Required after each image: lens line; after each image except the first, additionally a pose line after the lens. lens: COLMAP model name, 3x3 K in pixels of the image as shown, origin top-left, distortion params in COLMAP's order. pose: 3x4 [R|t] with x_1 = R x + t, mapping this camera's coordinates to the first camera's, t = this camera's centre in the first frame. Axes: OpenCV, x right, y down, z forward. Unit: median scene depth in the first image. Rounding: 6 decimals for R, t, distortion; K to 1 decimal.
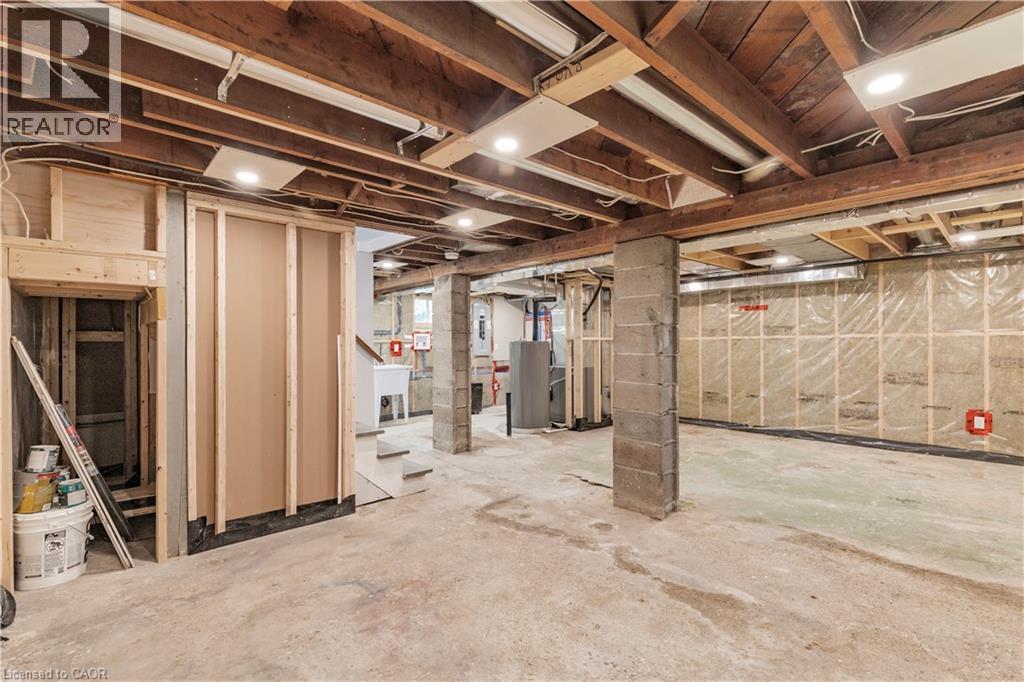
lens RADIAL K [[463.6, 0, 518.6], [0, 463.6, 339.9], [0, 0, 1]] dist [0.008048, -0.000788]
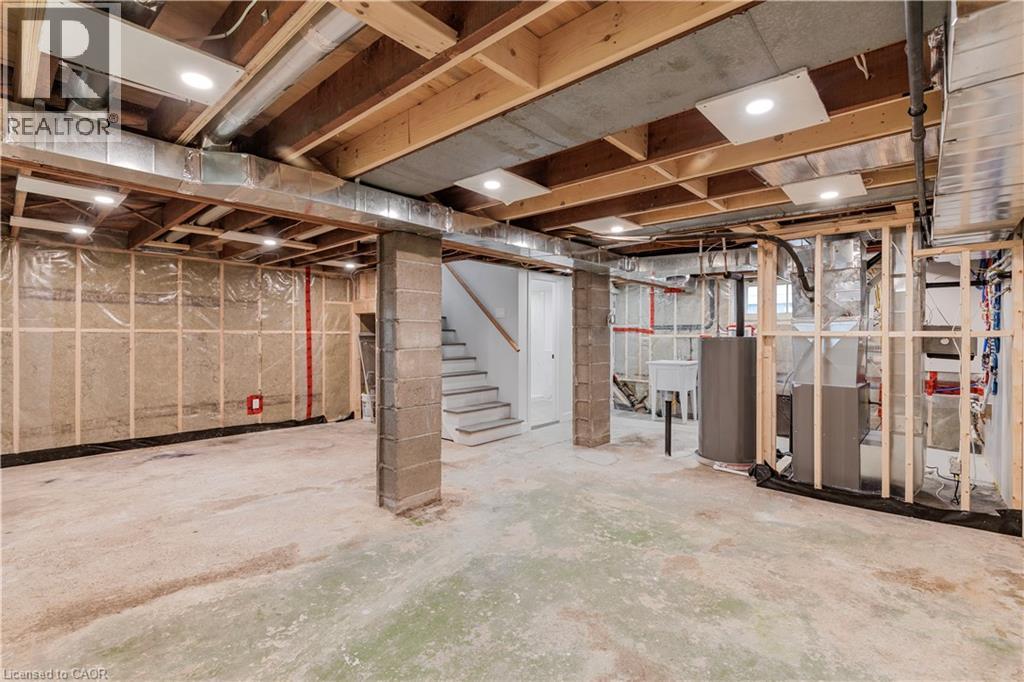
lens RADIAL K [[463.6, 0, 518.2], [0, 463.6, 336.9], [0, 0, 1]] dist [0.008048, -0.000788]
pose [[0.089276, 0.006187, -0.995988, 1.611032], [-0.002059, 0.999980, 0.006028, -0.001622], [0.996005, 0.001513, 0.089287, 1.429859]]
